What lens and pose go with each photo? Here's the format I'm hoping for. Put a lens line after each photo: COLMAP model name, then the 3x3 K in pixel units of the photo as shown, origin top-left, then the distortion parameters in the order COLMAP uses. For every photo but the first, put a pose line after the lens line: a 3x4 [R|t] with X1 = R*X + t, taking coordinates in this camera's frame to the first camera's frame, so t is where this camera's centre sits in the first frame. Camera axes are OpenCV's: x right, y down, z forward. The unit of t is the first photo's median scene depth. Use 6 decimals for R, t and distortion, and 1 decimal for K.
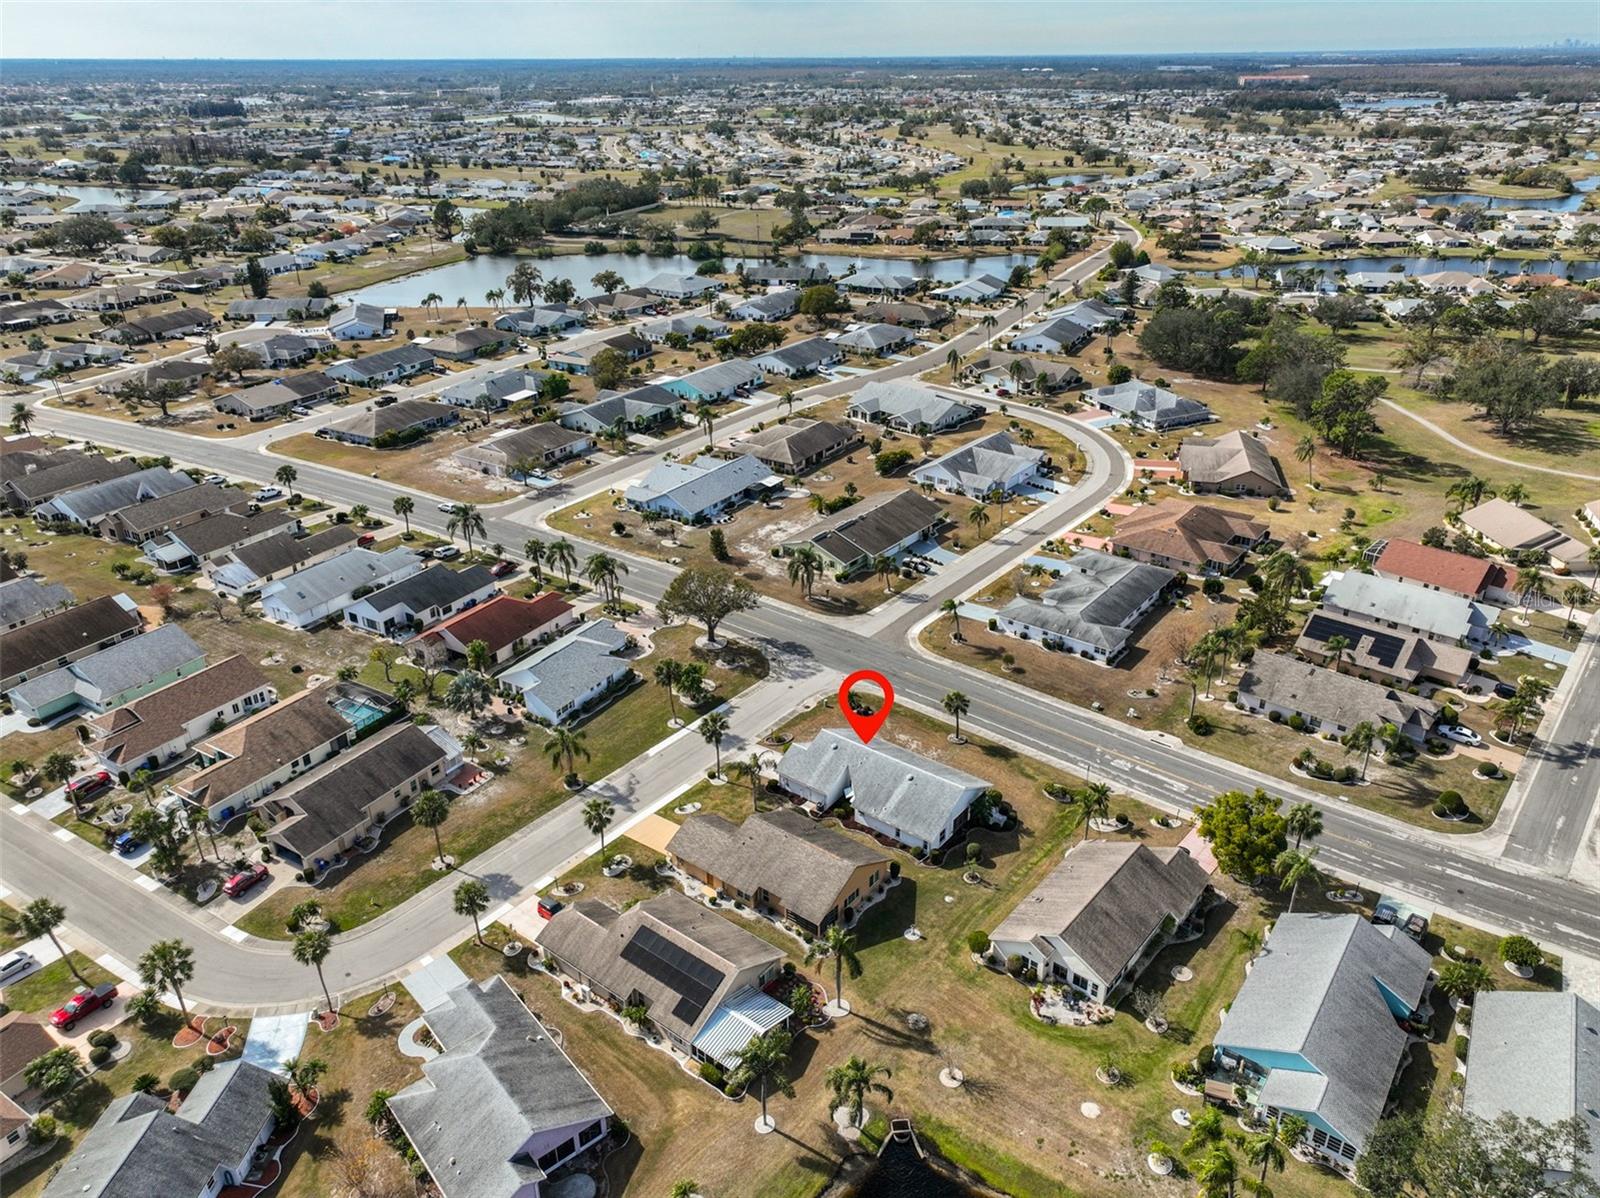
lens RADIAL K [[1119.2, 0, 801.3], [0, 1119.2, 599.5], [0, 0, 1]] dist [0.001366, 0.015221]
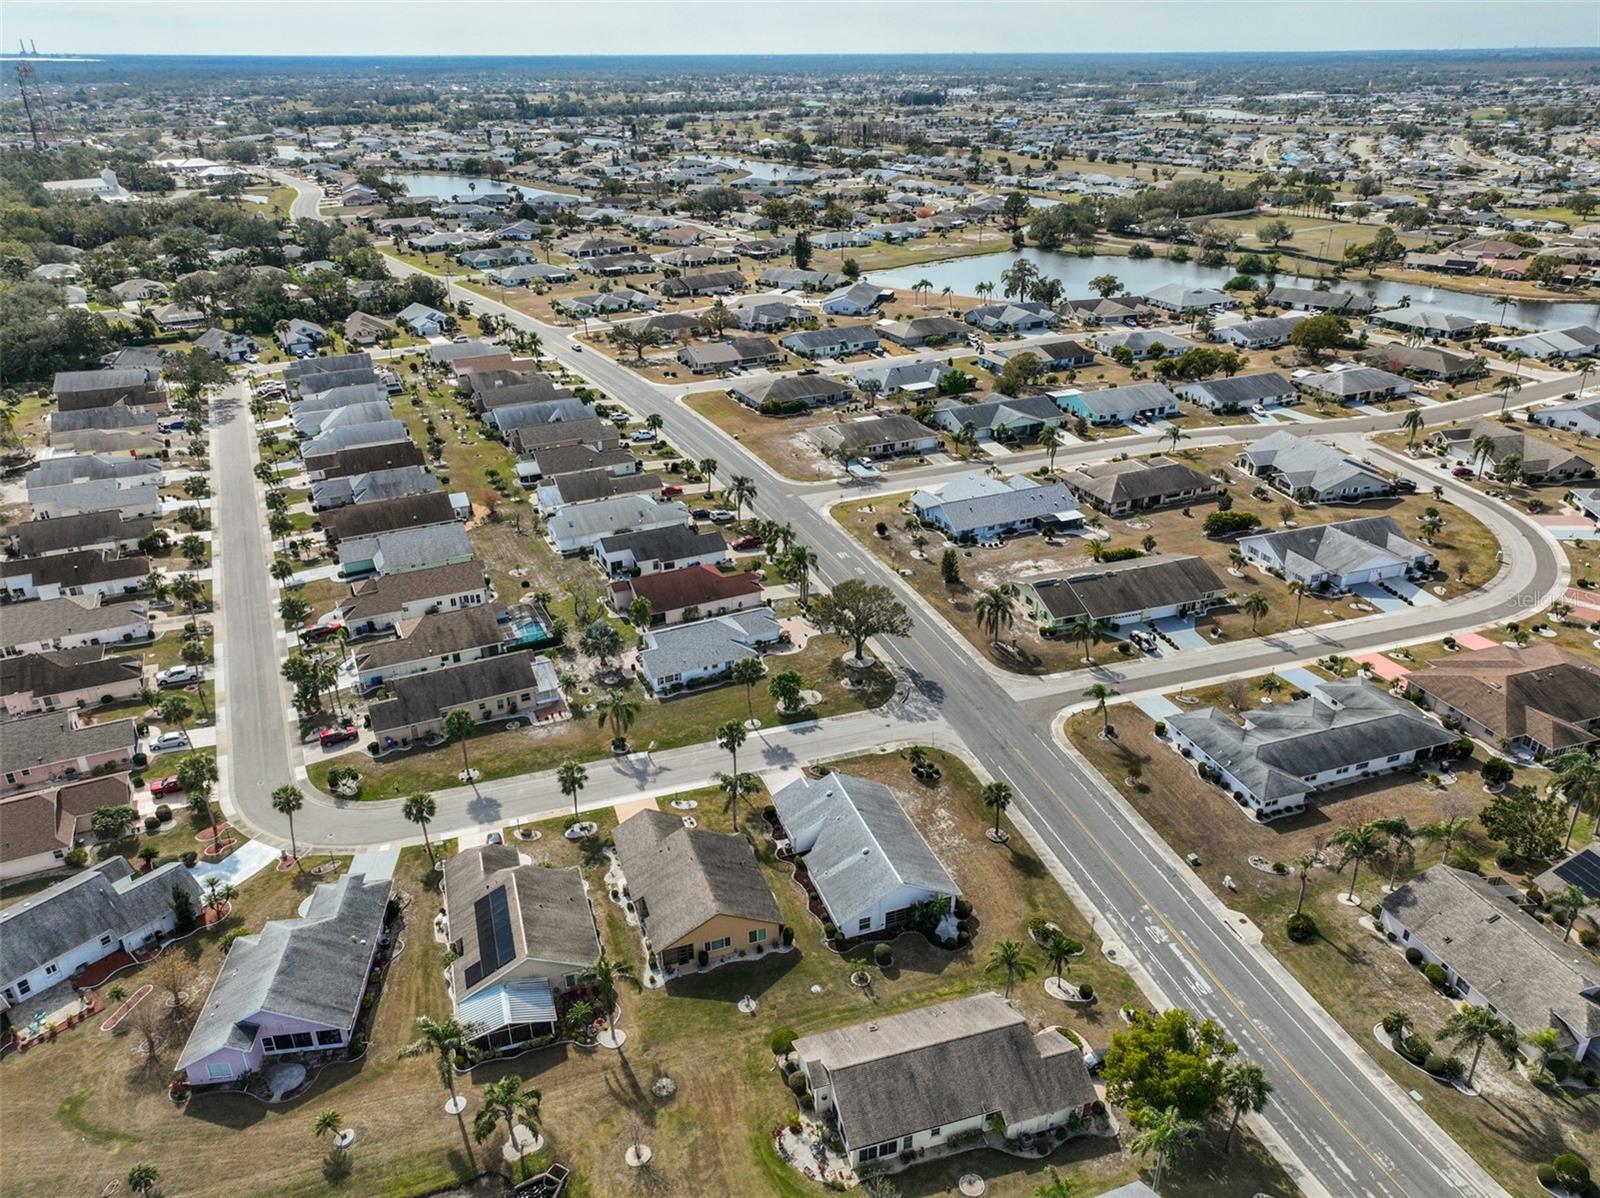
lens RADIAL K [[1119.2, 0, 798.9], [0, 1119.2, 588.2], [0, 0, 1]] dist [0.001366, 0.015221]
pose [[0.838838, 0.237359, -0.489909, 0.276782], [-0.238941, 0.969152, 0.060429, -0.055643], [0.489140, 0.066369, 0.869677, 0.104500]]
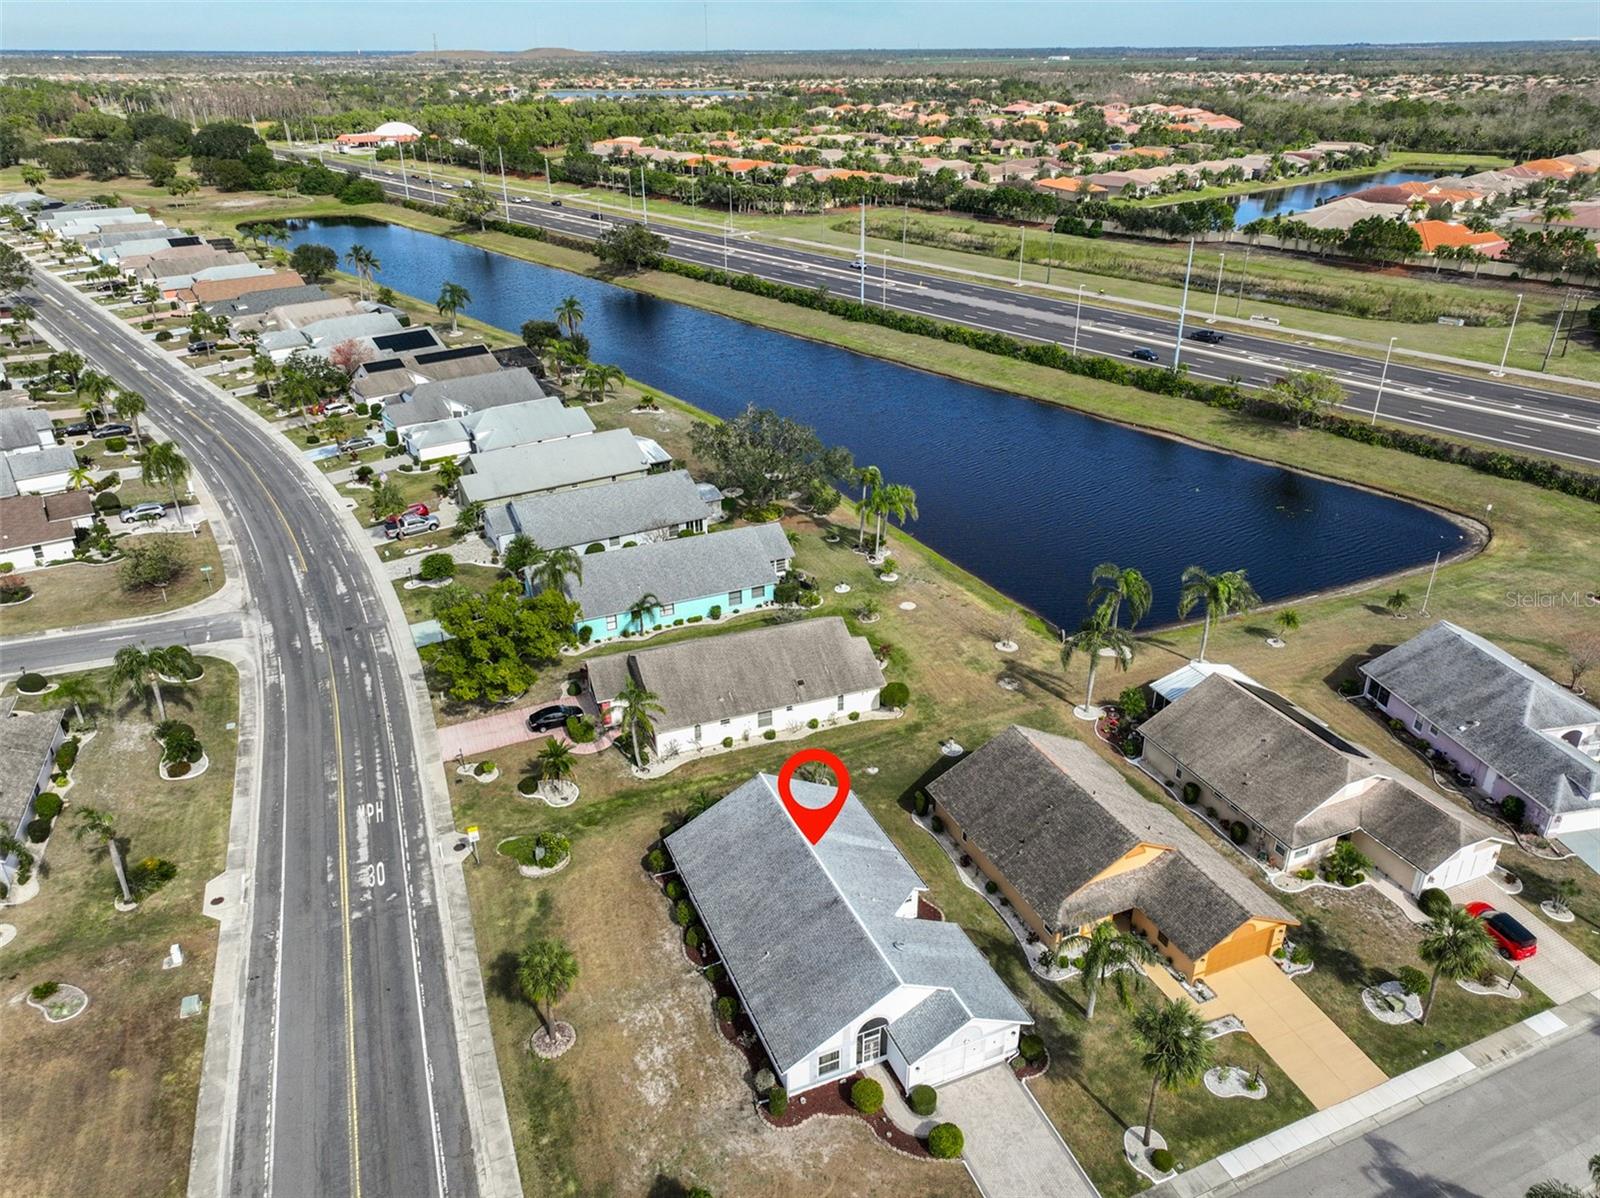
lens RADIAL K [[1119.2, 0, 803.5], [0, 1119.2, 609.6], [0, 0, 1]] dist [0.001366, 0.015221]
pose [[-0.881233, -0.199804, 0.428376, -0.065517], [0.216502, 0.635000, 0.741554, -0.192537], [-0.420184, 0.746226, -0.516326, 0.744959]]
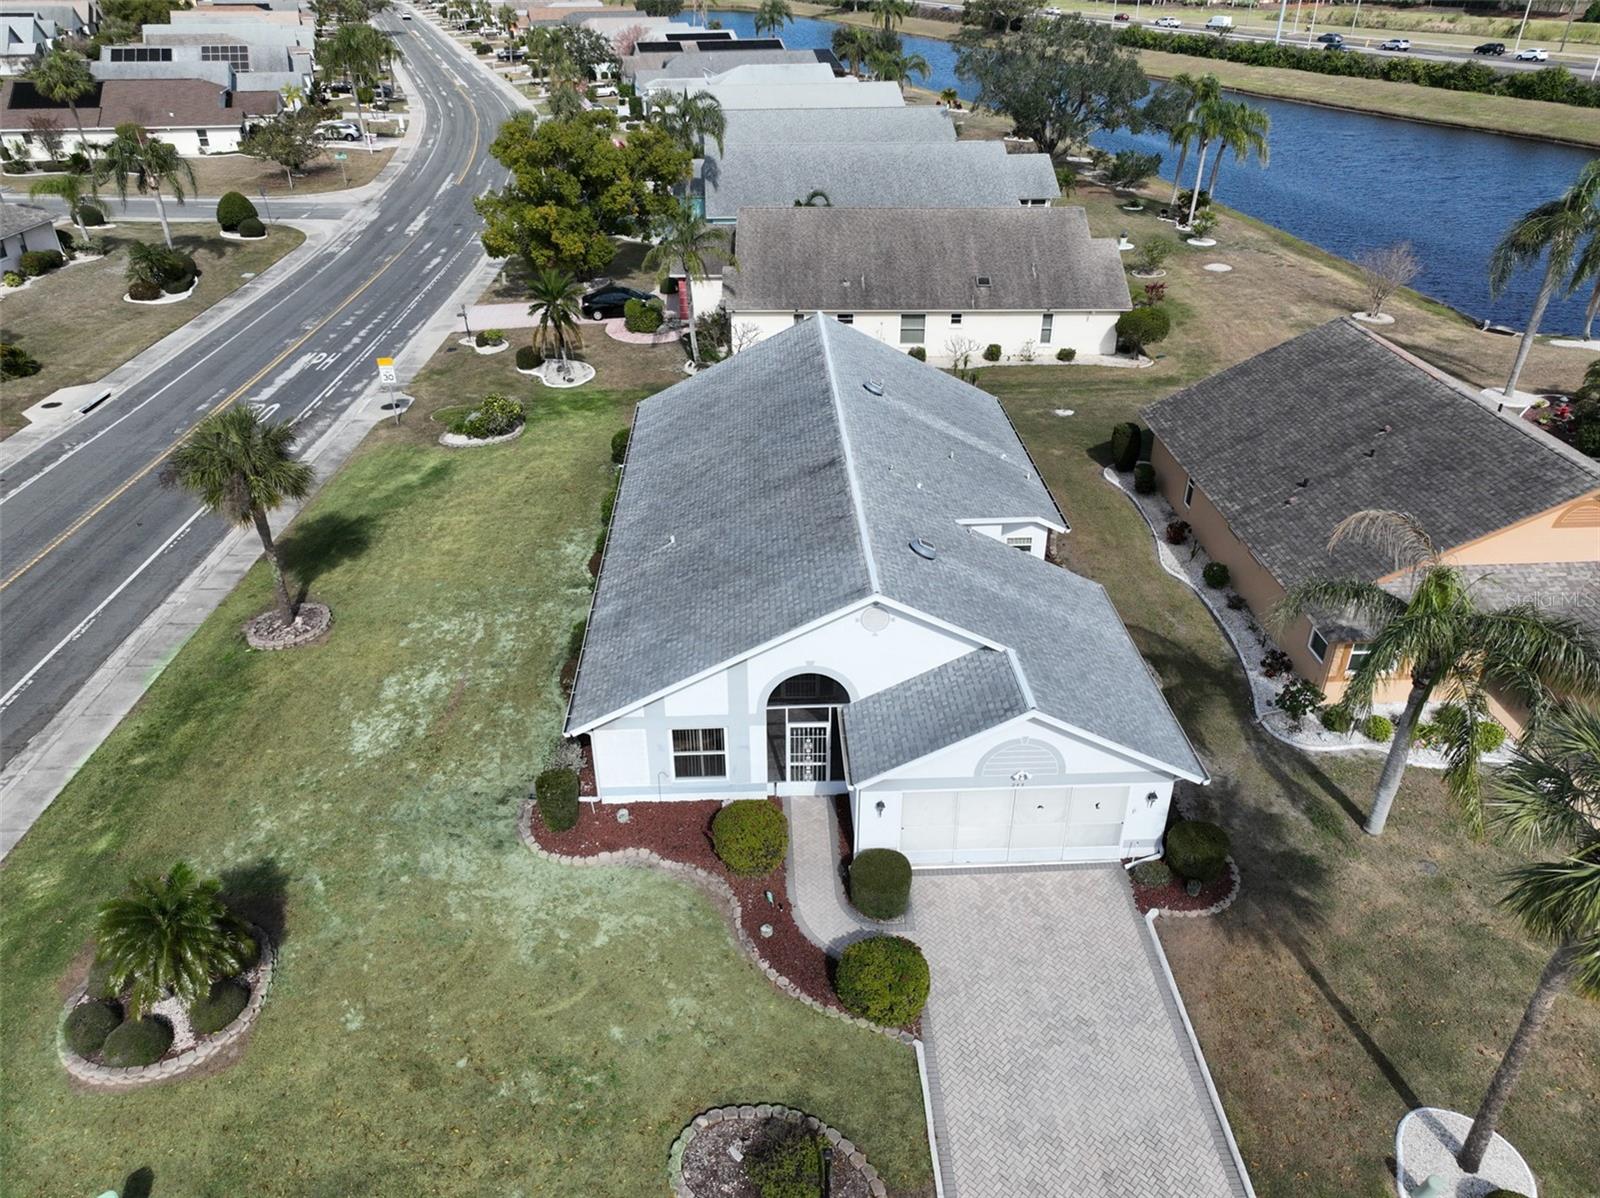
lens RADIAL K [[1119.2, 0, 800.2], [0, 1119.2, 594.6], [0, 0, 1]] dist [0.001366, 0.015221]
pose [[-0.657508, -0.369234, 0.656772, -0.055561], [0.333333, 0.639190, 0.693055, -0.002979], [-0.675701, 0.674613, -0.297195, 0.699241]]
